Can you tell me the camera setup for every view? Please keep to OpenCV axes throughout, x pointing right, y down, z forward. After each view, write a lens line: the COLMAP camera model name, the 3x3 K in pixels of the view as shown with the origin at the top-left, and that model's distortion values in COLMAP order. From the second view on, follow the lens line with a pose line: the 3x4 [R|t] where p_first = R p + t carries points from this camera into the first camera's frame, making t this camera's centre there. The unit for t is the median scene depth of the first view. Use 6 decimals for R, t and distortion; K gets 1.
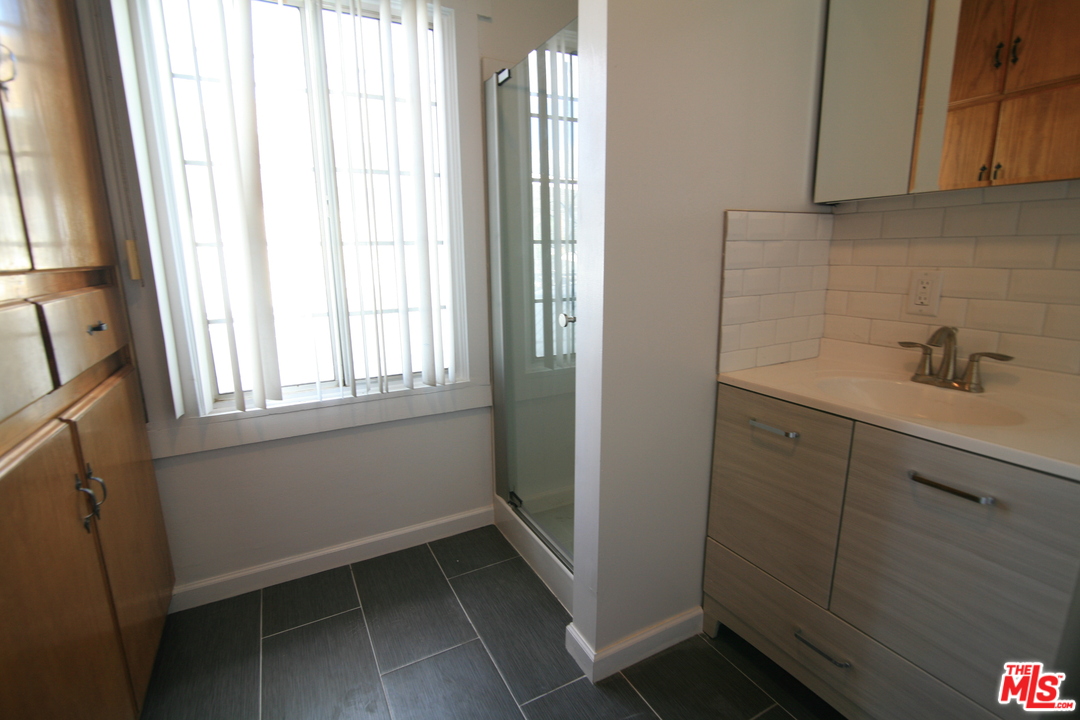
lens RADIAL K [[508.2, 0, 543.6], [0, 508.2, 356.5], [0, 0, 1]] dist [-0.002352, 0.000152]
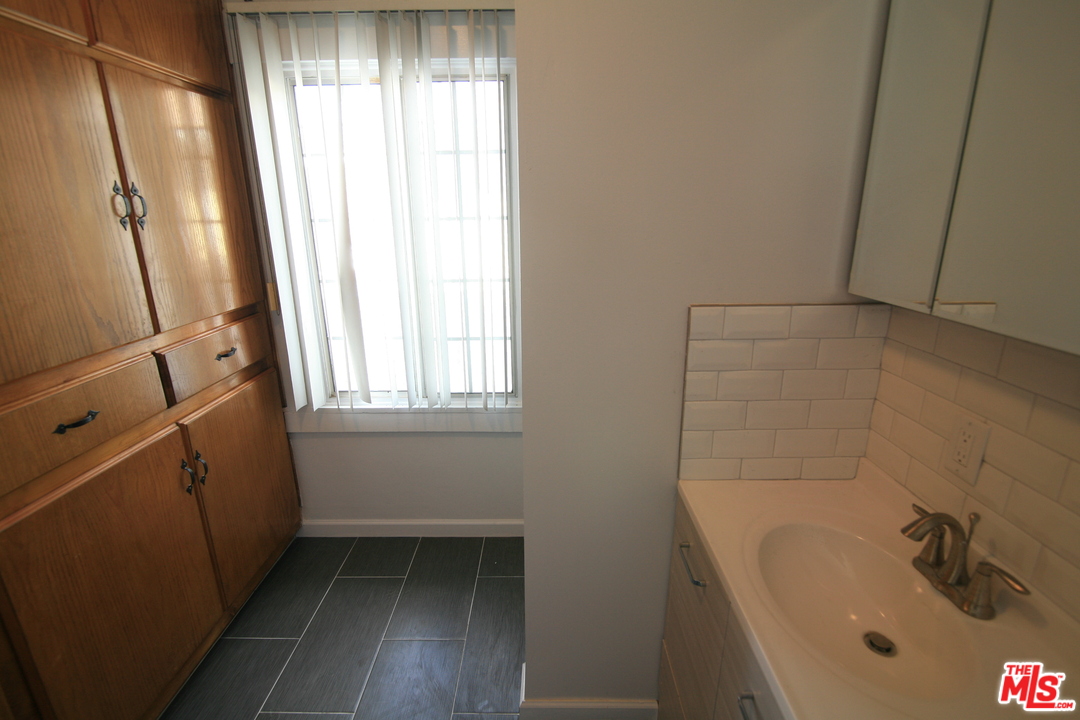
lens RADIAL K [[508.2, 0, 542.5], [0, 508.2, 359.4], [0, 0, 1]] dist [-0.002352, 0.000152]
pose [[0.875079, 0.143508, -0.462214, 0.521614], [-0.099716, 0.987998, 0.117966, -0.259654], [0.473595, -0.057140, 0.878887, 0.107298]]
